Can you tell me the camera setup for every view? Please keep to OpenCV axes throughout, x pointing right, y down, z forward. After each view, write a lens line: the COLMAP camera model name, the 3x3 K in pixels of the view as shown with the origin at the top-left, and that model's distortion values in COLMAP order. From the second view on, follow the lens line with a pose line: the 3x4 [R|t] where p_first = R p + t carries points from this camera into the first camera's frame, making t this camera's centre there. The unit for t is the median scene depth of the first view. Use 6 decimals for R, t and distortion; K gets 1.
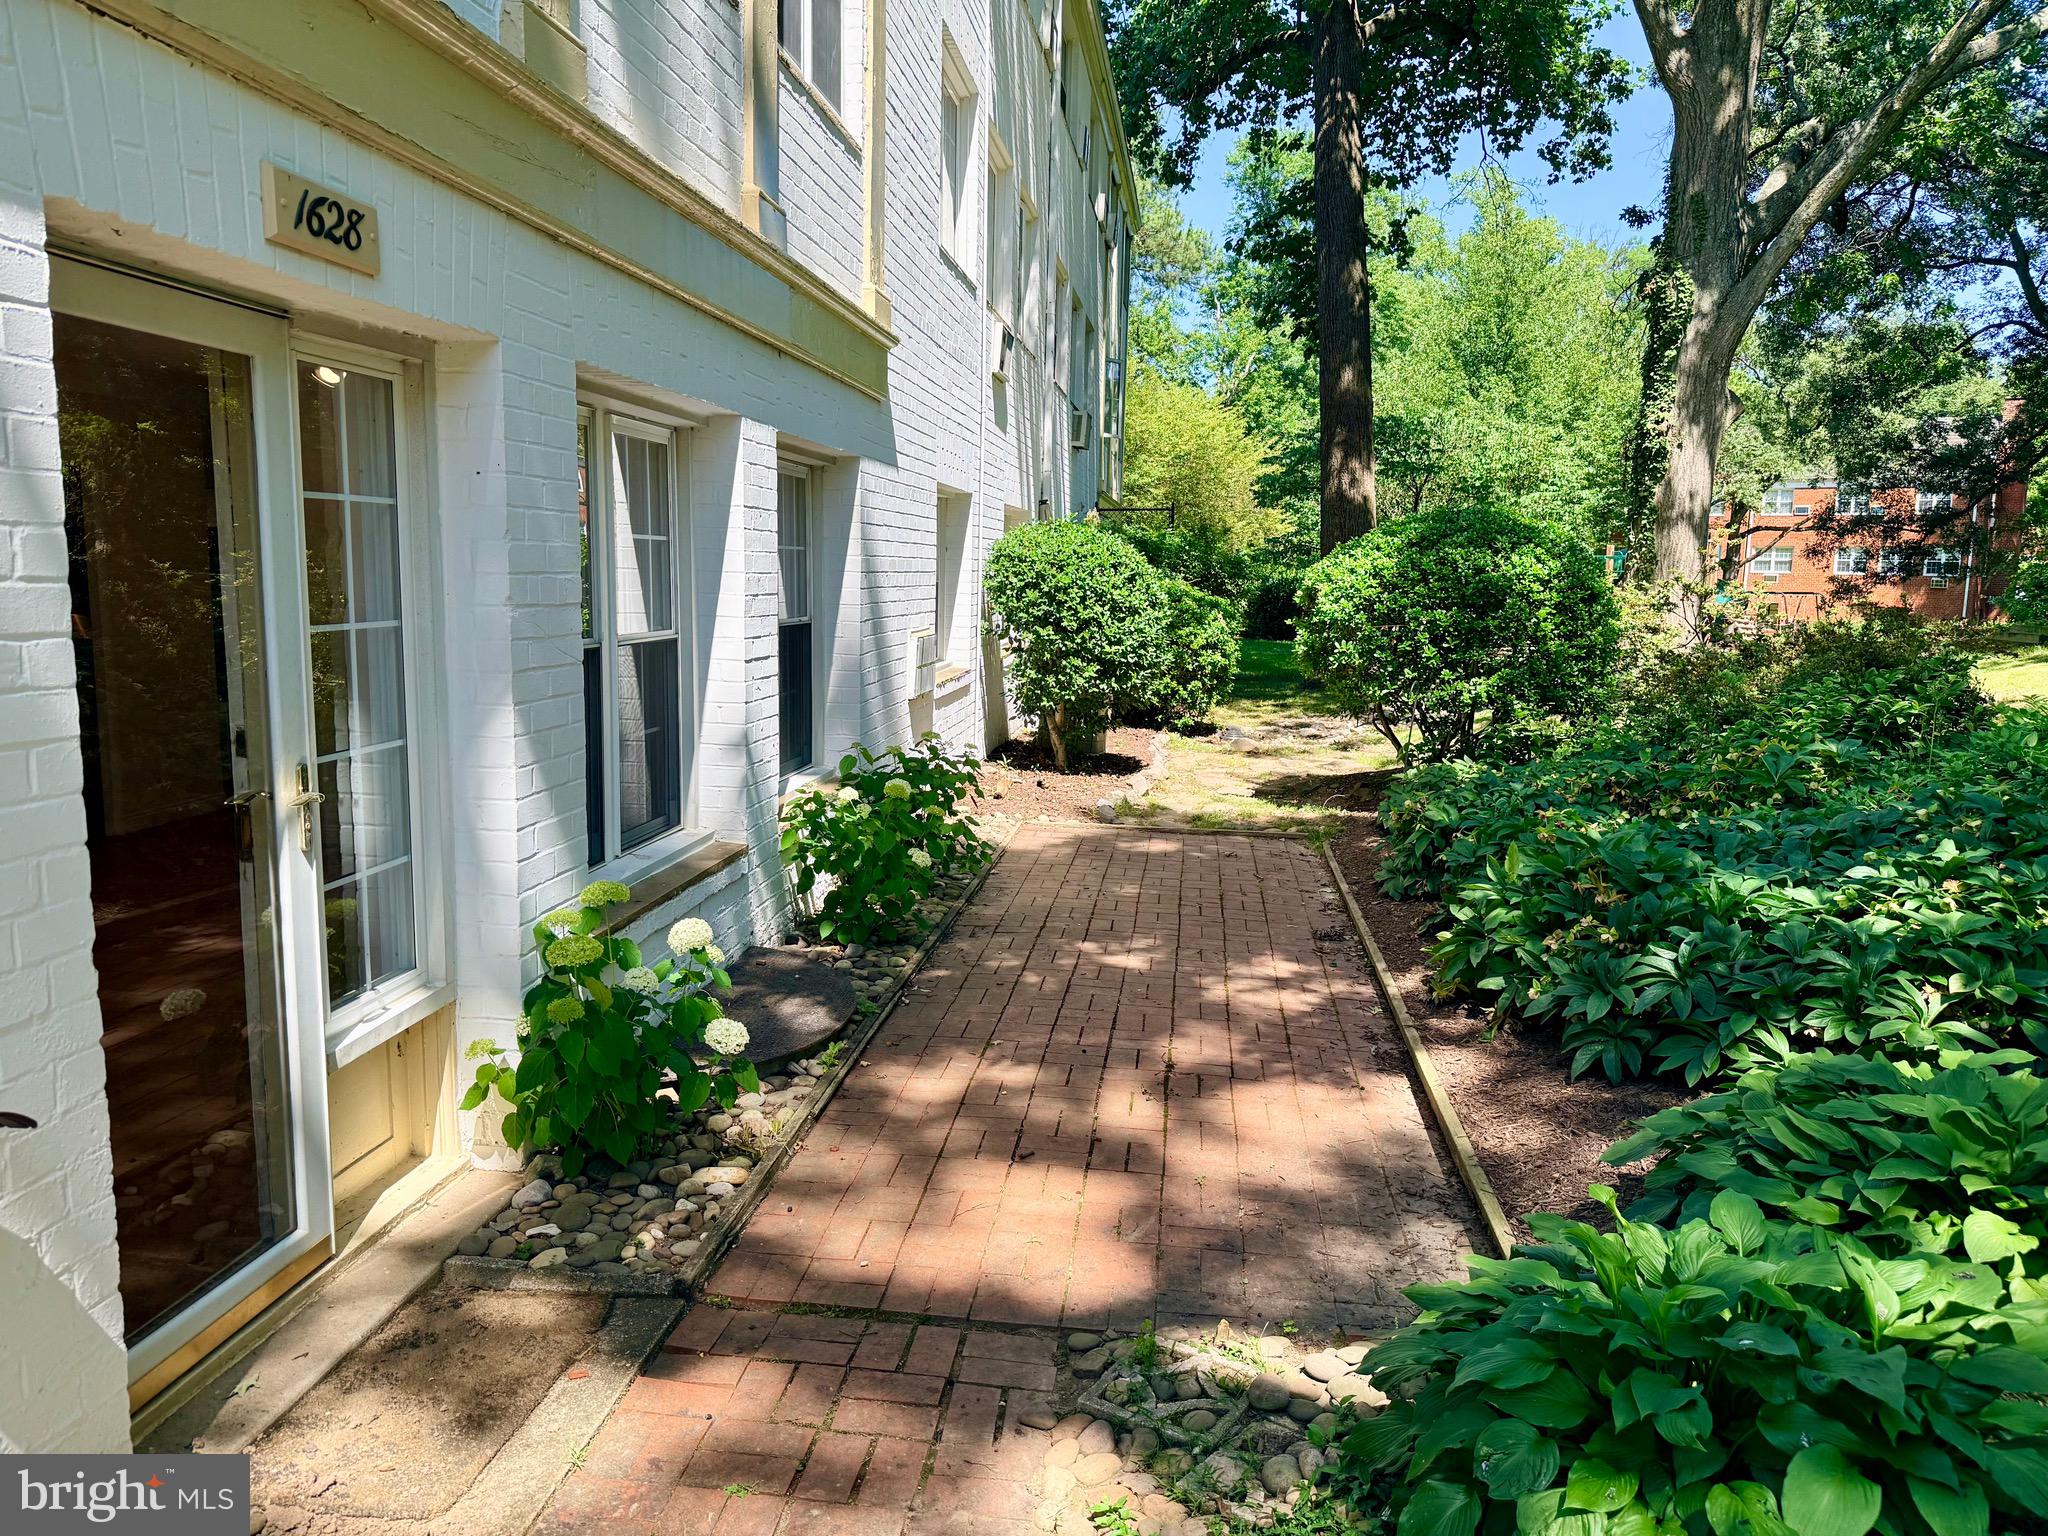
lens RADIAL K [[1440.8, 0, 1033.2], [0, 1440.8, 776.9], [0, 0, 1]] dist [0.032038, -0.057218]
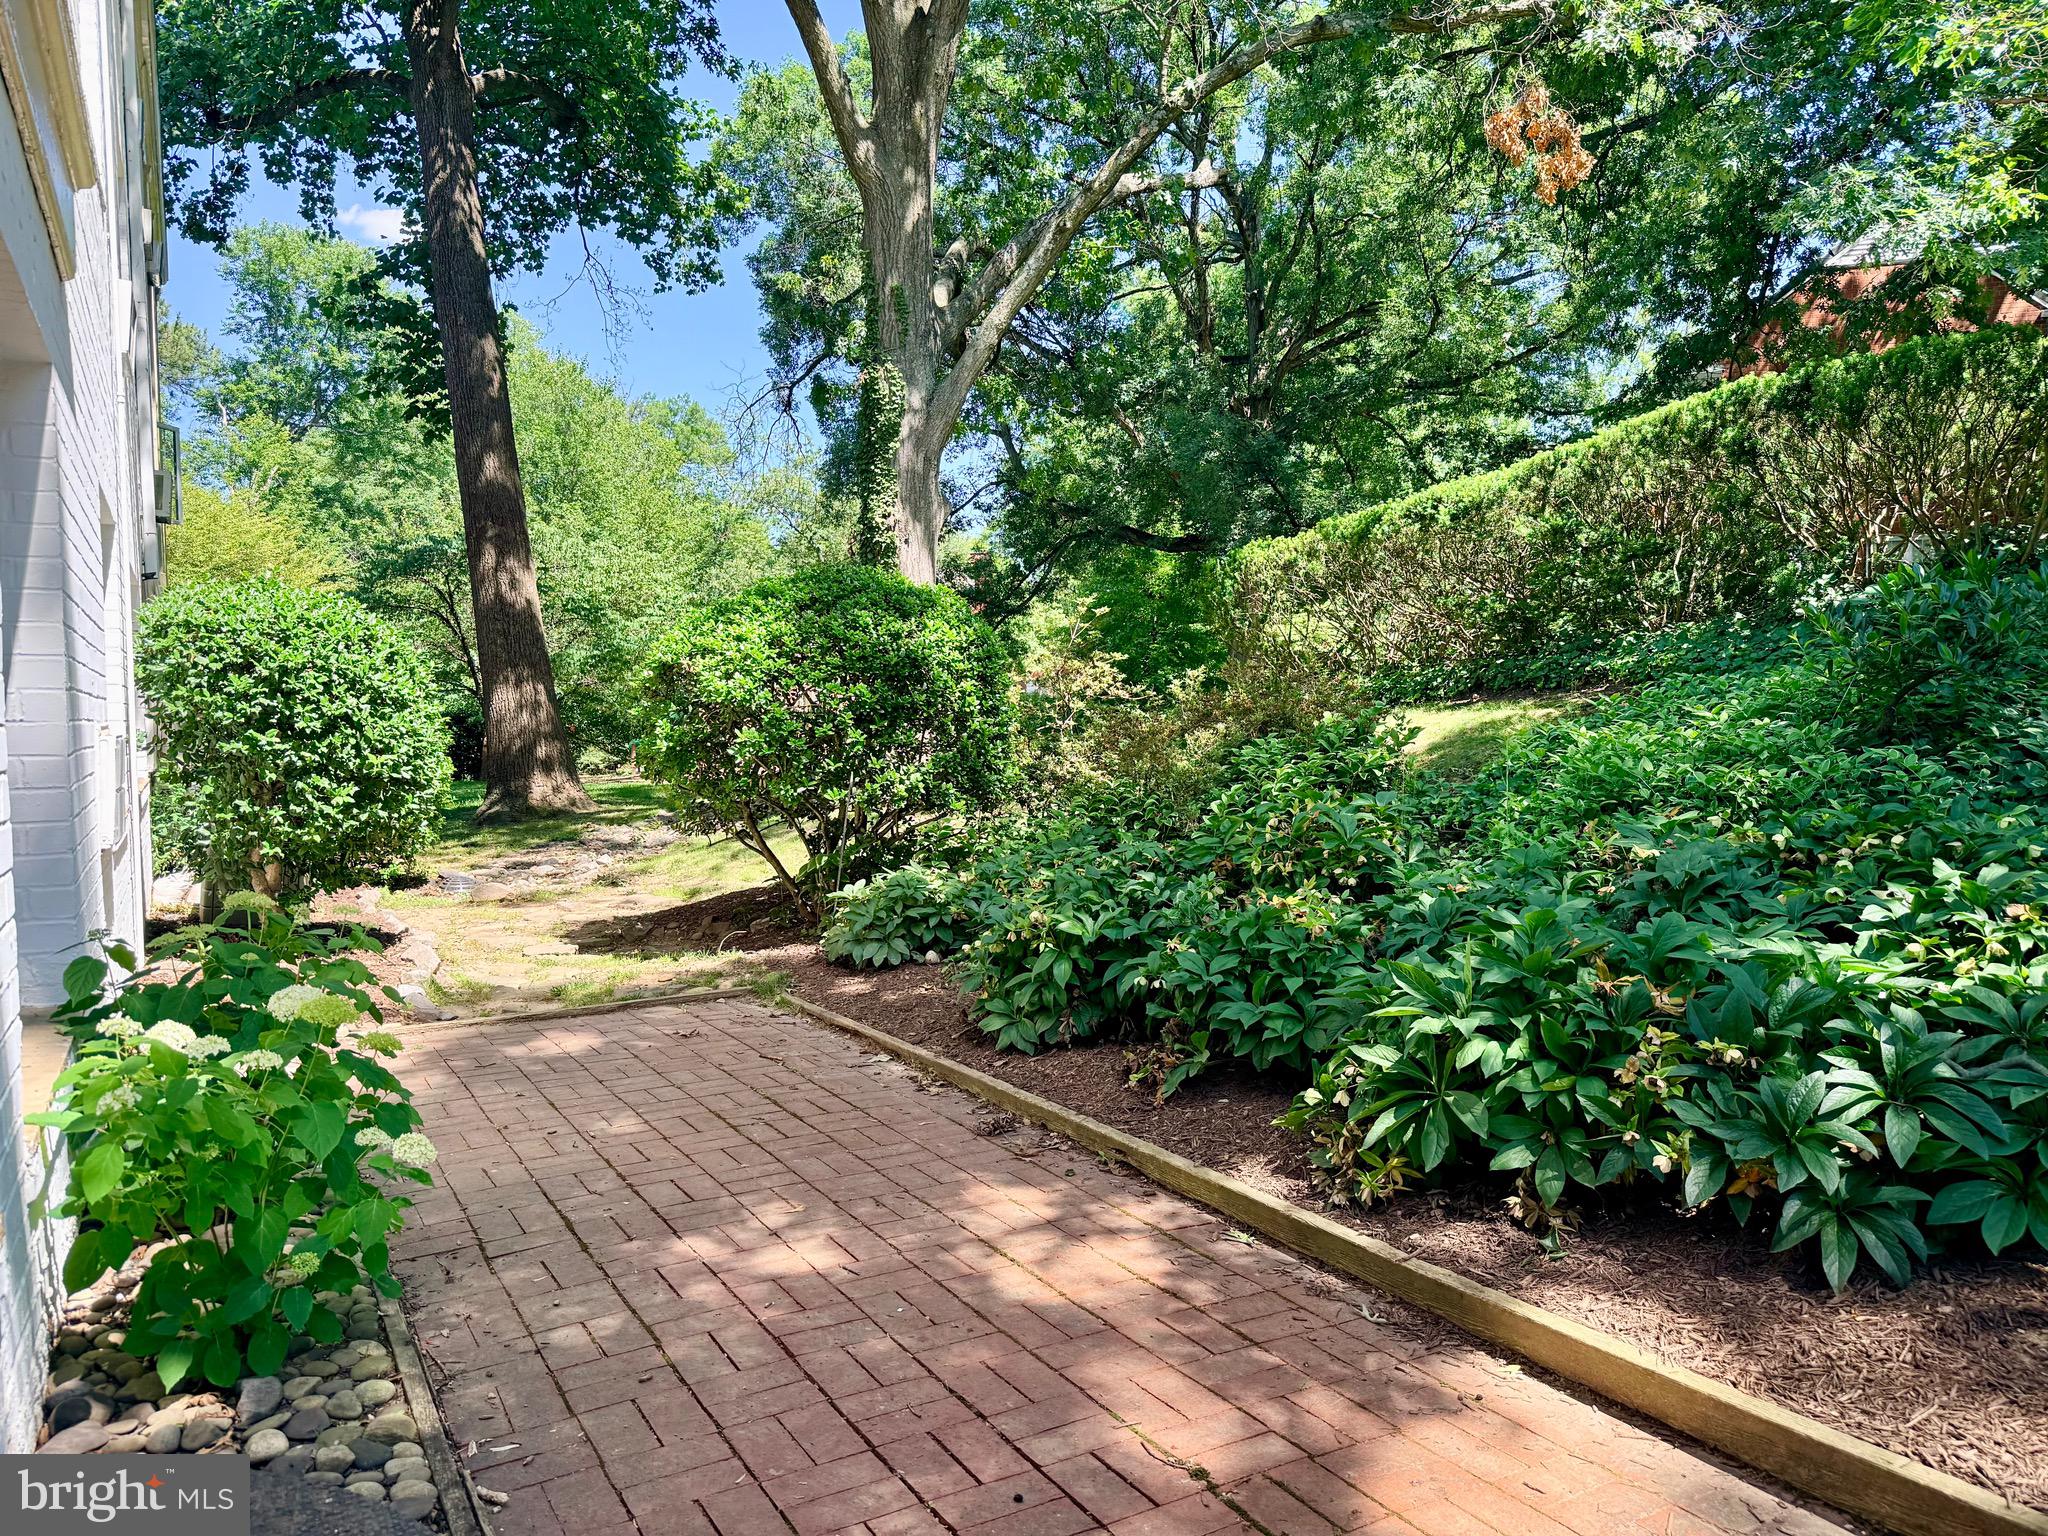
lens RADIAL K [[1440.8, 0, 1037.6], [0, 1440.8, 788.8], [0, 0, 1]] dist [0.032038, -0.057218]
pose [[0.799136, -0.061374, 0.598009, -0.073940], [0.114212, 0.992157, -0.050798, -0.004204], [-0.590201, 0.108894, 0.799878, 0.198457]]
